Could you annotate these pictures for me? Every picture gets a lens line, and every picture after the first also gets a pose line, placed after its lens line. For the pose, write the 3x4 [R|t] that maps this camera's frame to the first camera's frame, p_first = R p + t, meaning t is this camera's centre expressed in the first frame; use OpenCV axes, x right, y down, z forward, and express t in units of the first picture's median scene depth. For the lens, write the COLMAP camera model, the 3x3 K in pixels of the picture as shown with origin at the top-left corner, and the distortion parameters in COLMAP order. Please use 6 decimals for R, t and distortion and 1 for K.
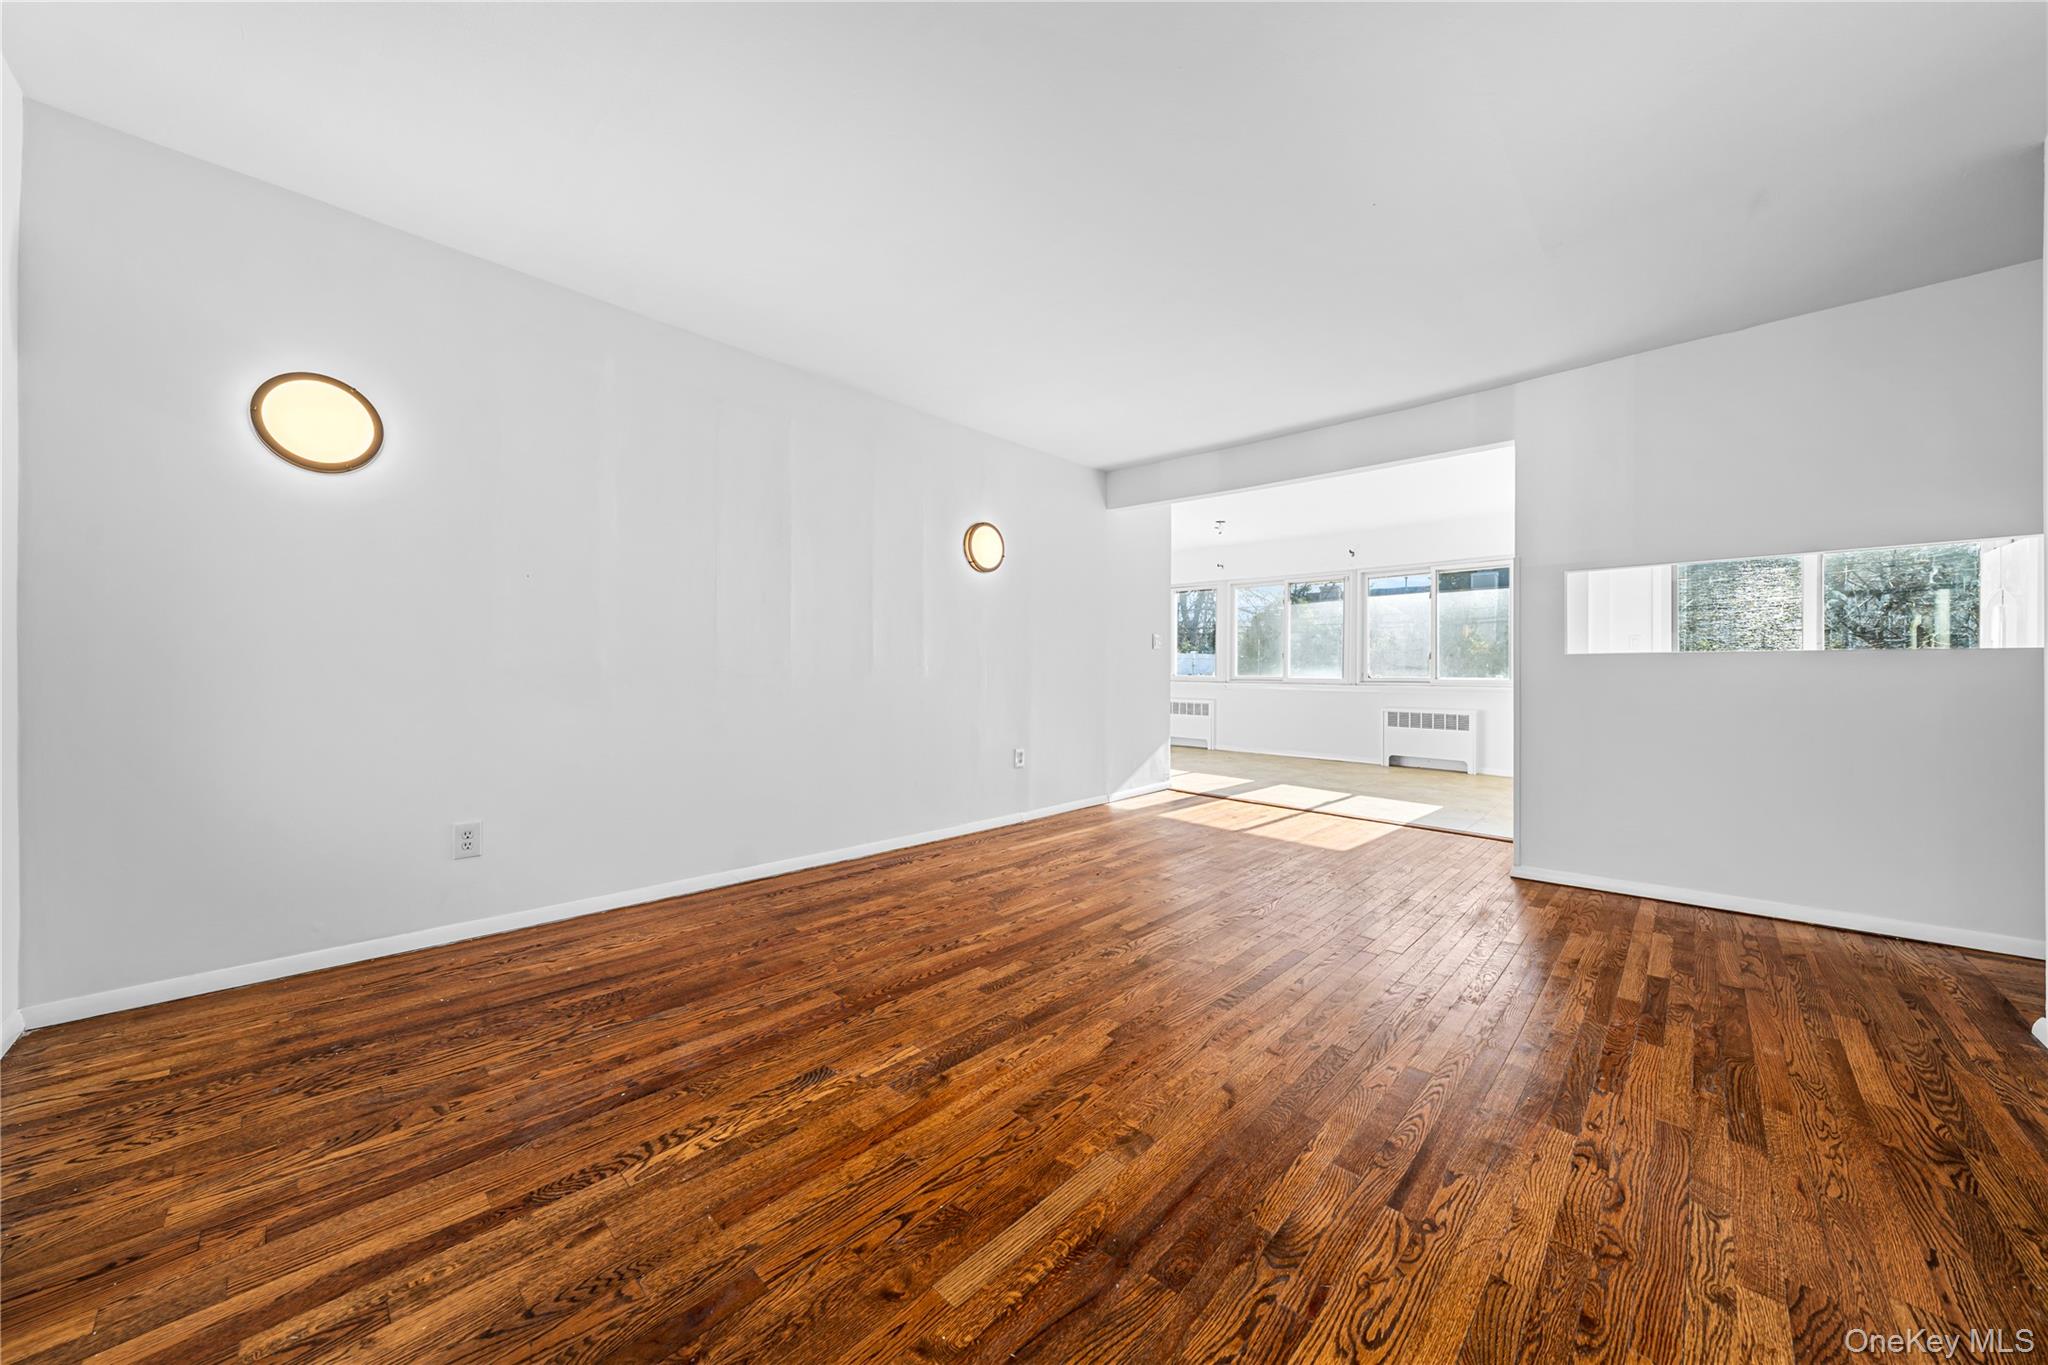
lens RADIAL K [[700.1, 0, 1022.5], [0, 700.1, 684.8], [0, 0, 1]] dist [0.000461, -0.000006]
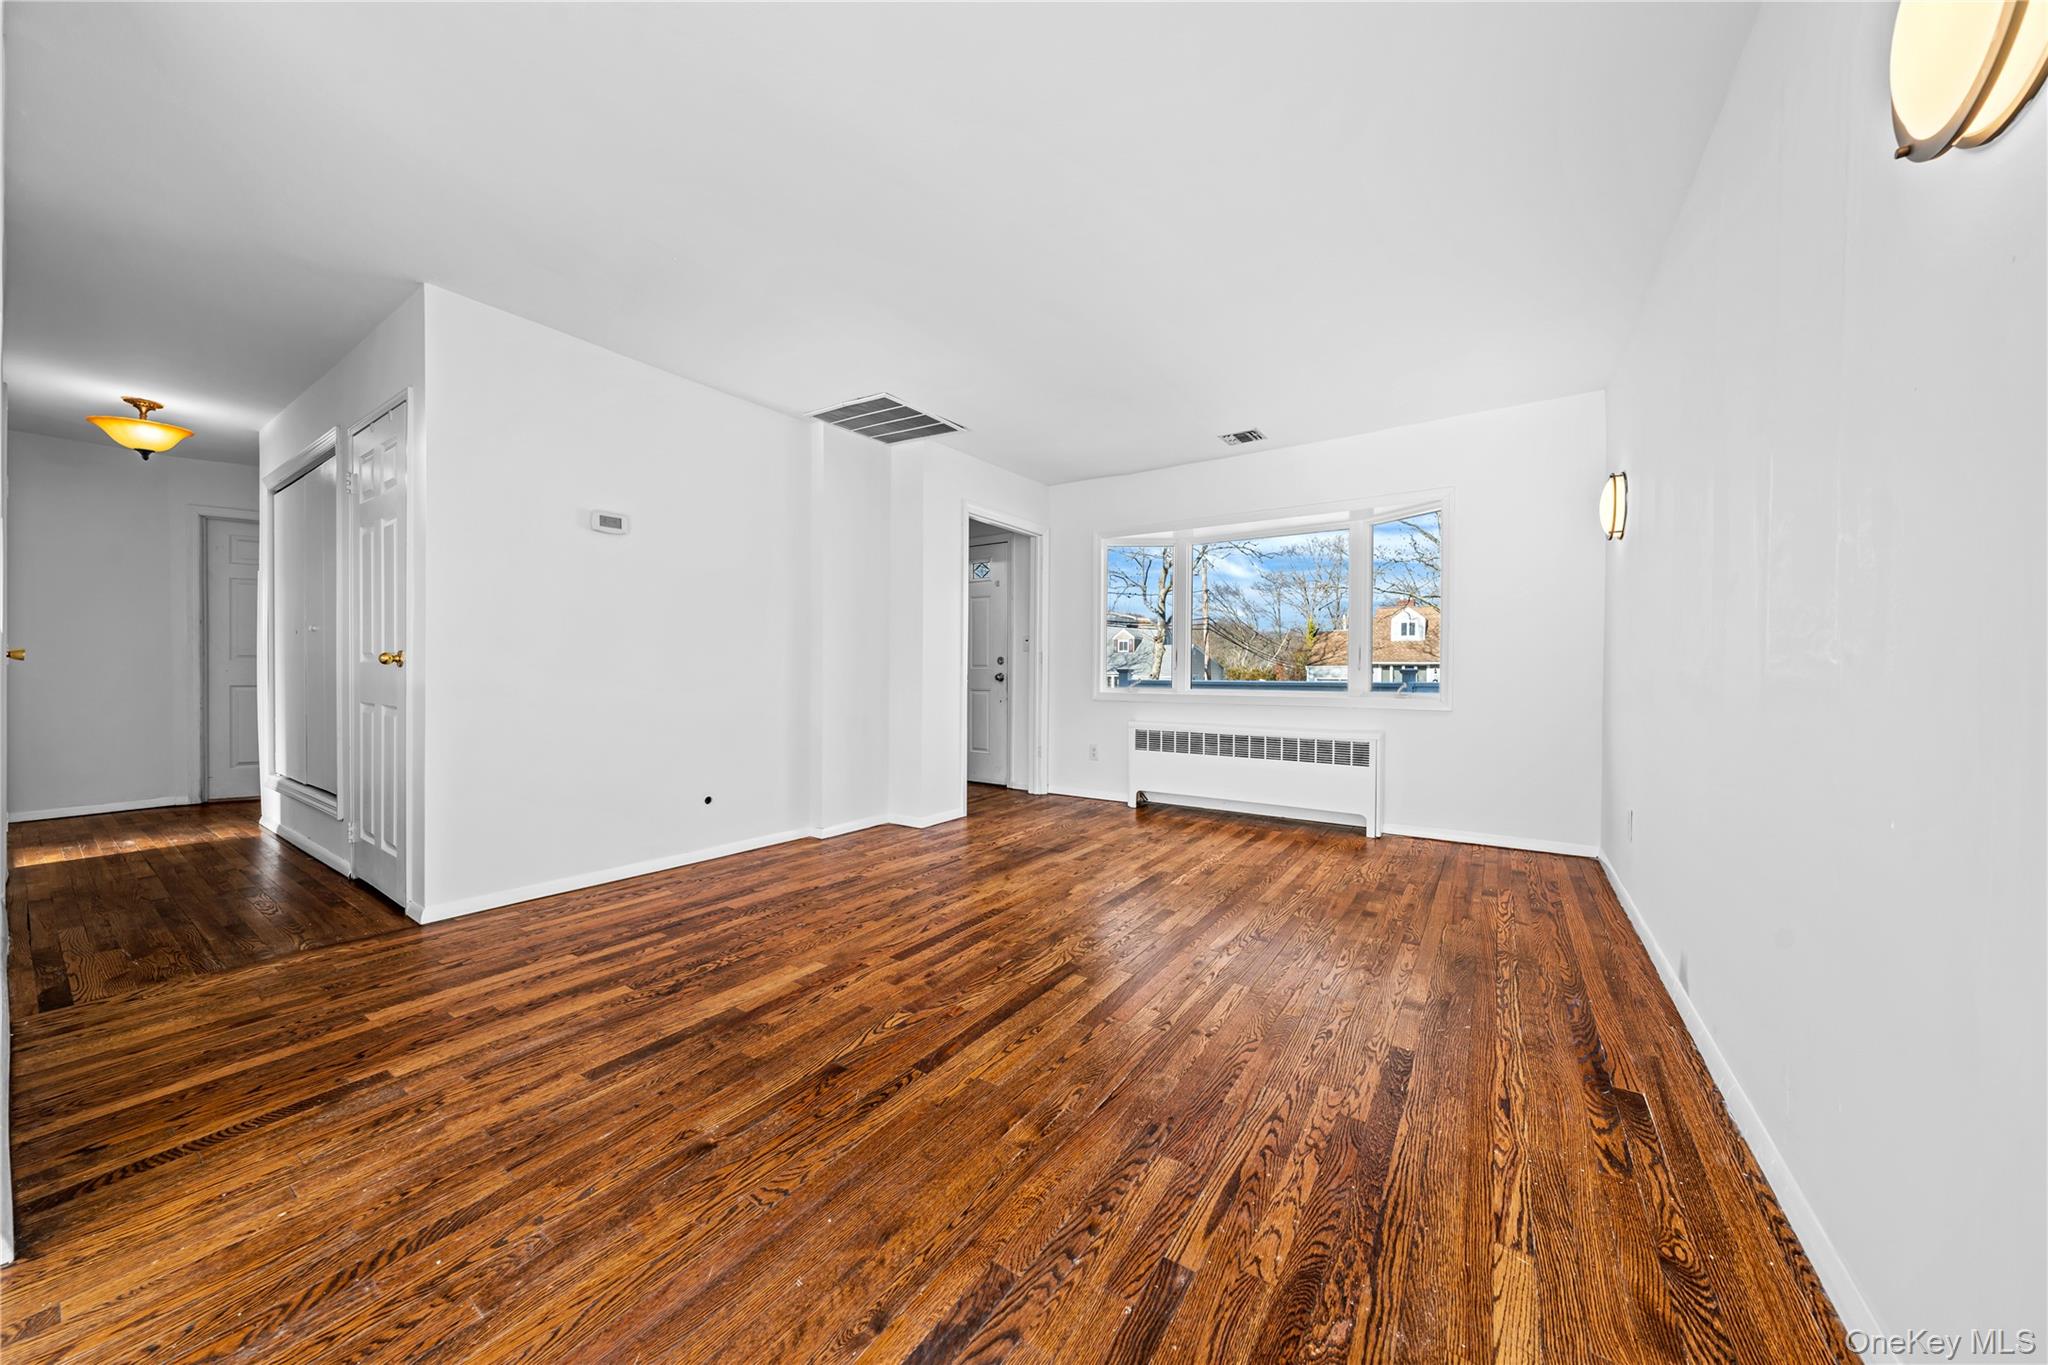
lens RADIAL K [[695.6, 0, 1024.0], [0, 695.6, 682.5], [0, 0, 1]] dist [0.000081, 0.000260]
pose [[-0.986105, -0.010651, -0.165782, 0.435649], [-0.015471, 0.999493, 0.027812, -0.031671], [0.165402, 0.029990, -0.985770, 2.209114]]
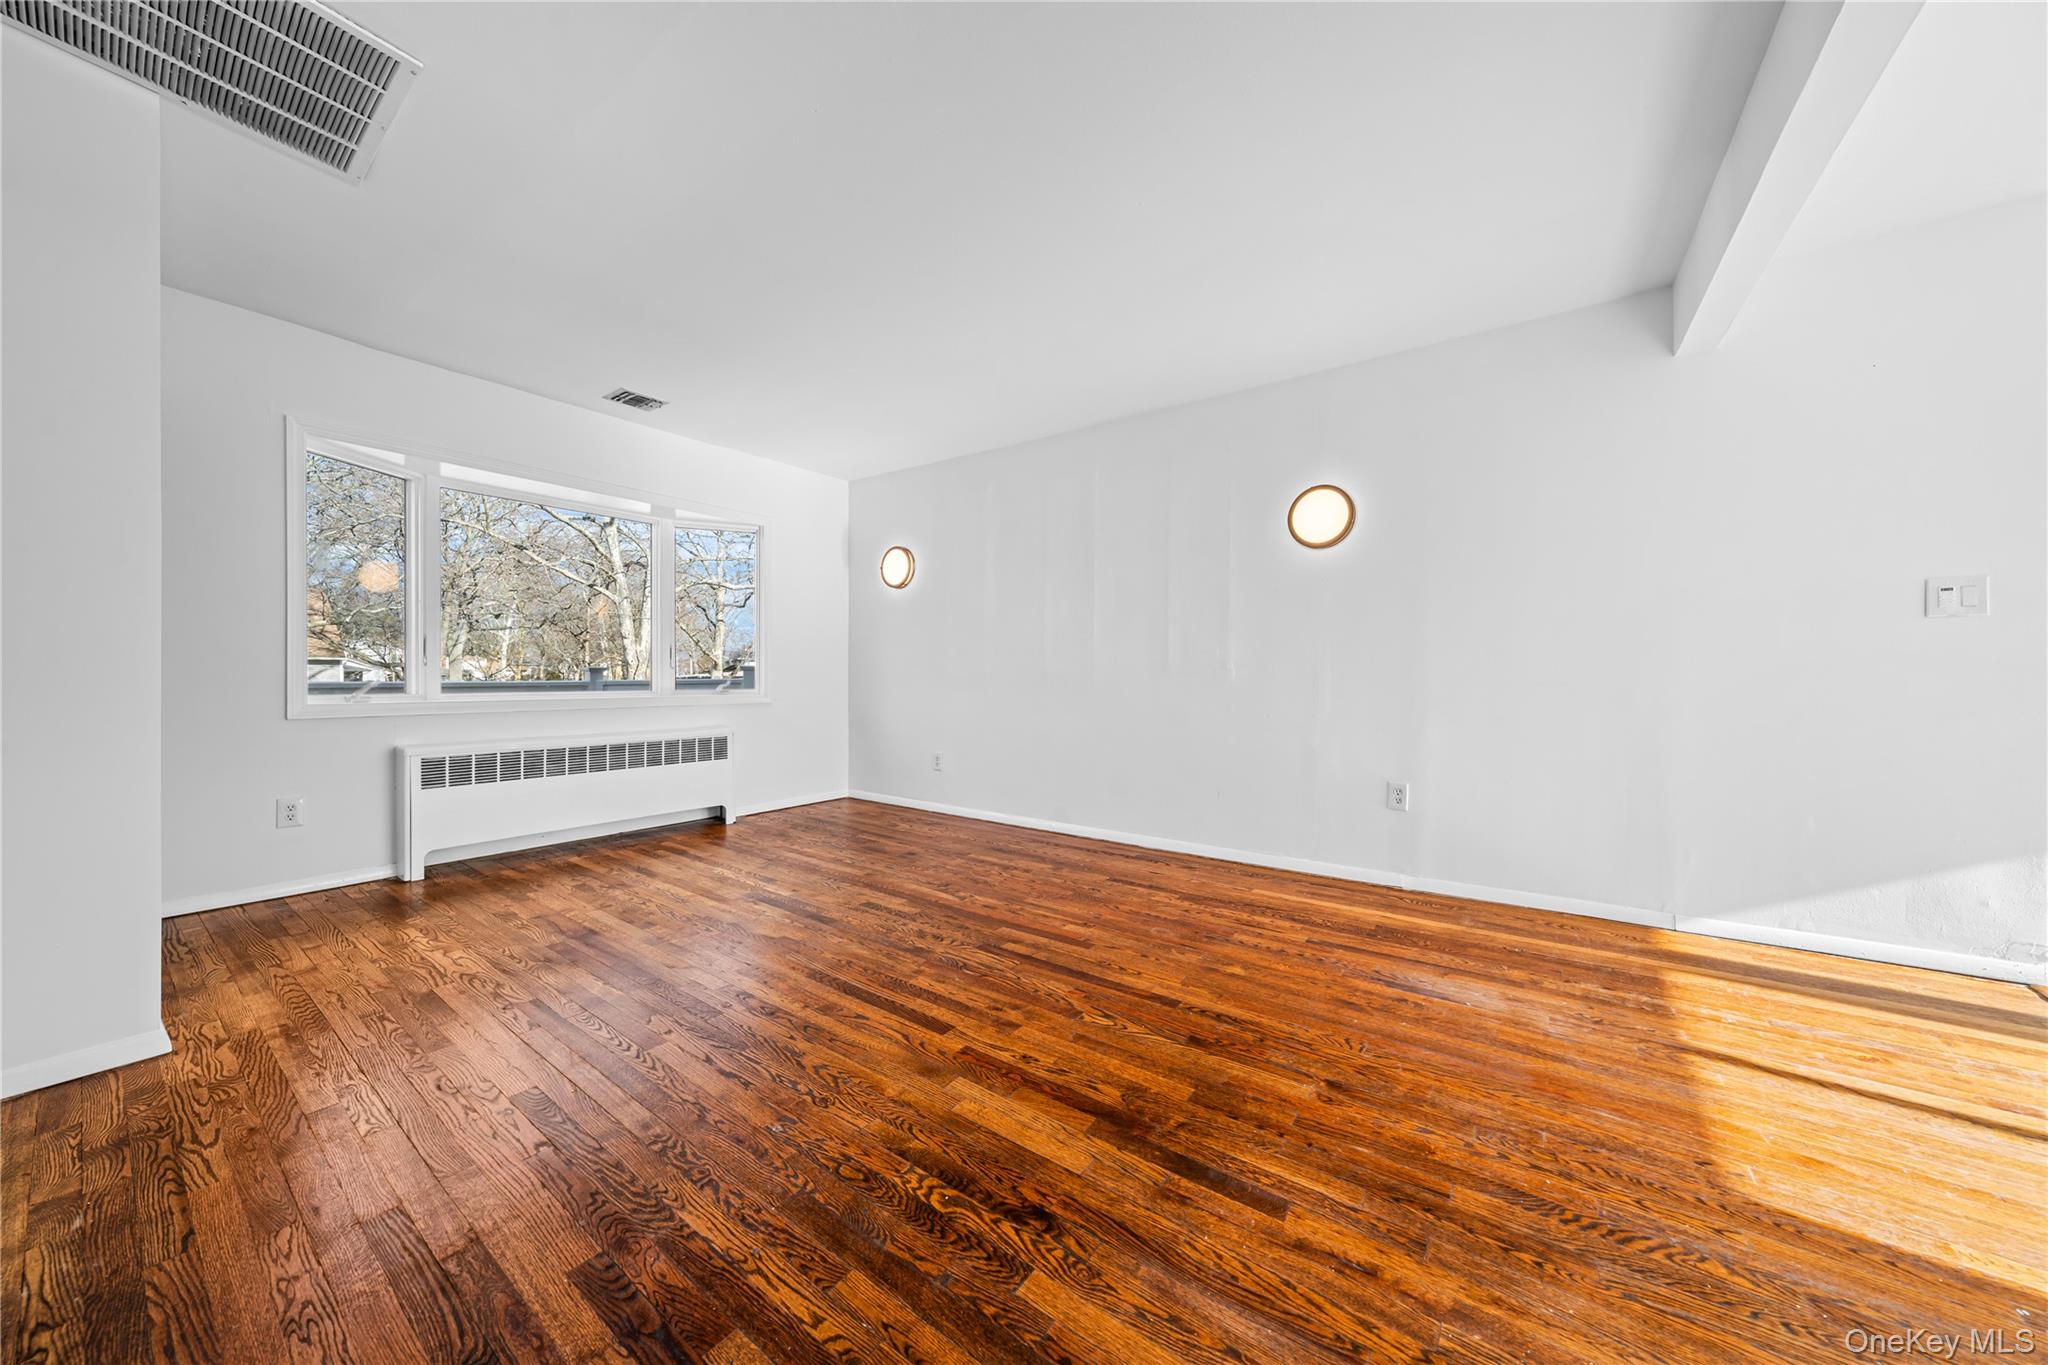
lens RADIAL K [[695.6, 0, 1024.0], [0, 695.6, 682.5], [0, 0, 1]] dist [0.000081, 0.000260]
pose [[0.138403, 0.002349, -0.990373, 1.313592], [-0.018085, 0.999836, -0.000156, -0.002726], [0.990211, 0.017933, 0.138423, 1.090970]]
